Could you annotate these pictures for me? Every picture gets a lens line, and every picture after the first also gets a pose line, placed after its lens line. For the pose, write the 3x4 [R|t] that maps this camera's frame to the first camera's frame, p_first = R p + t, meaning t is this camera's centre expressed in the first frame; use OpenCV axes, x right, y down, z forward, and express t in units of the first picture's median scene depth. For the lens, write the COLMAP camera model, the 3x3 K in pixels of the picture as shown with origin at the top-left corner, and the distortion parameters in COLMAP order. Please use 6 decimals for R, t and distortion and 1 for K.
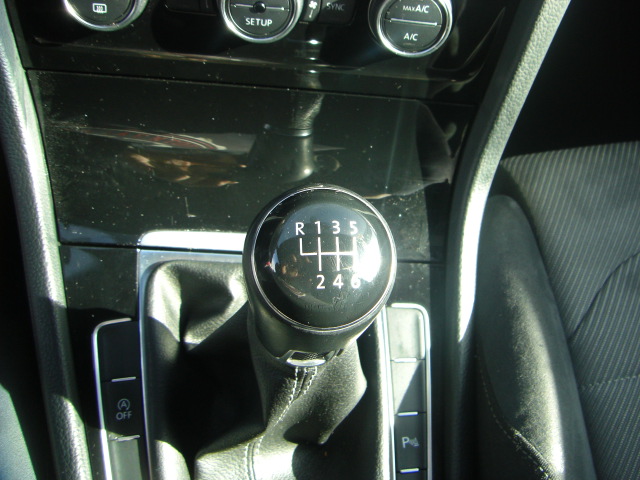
lens RADIAL K [[721.8, 0, 367.1], [0, 721.8, 188.9], [0, 0, 1]] dist [-0.152107, 0.069049]
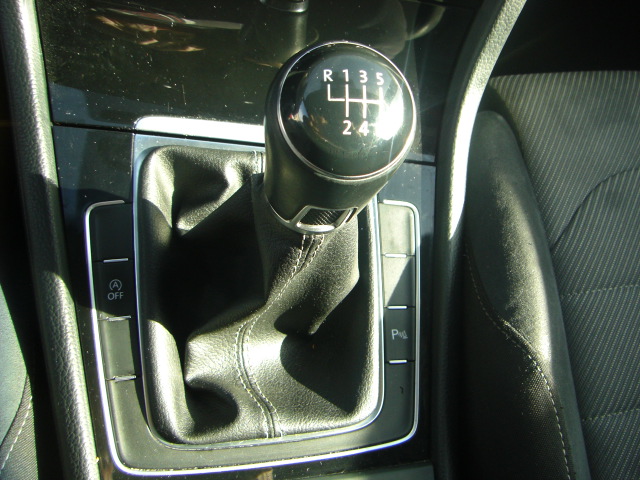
lens RADIAL K [[721.8, 0, 367.1], [0, 721.8, 188.9], [0, 0, 1]] dist [-0.152107, 0.069049]
pose [[0.996737, 0.041101, 0.069465, -0.064762], [-0.044347, 0.997964, 0.045846, 0.104895], [-0.067439, -0.048777, 0.996530, -0.009713]]
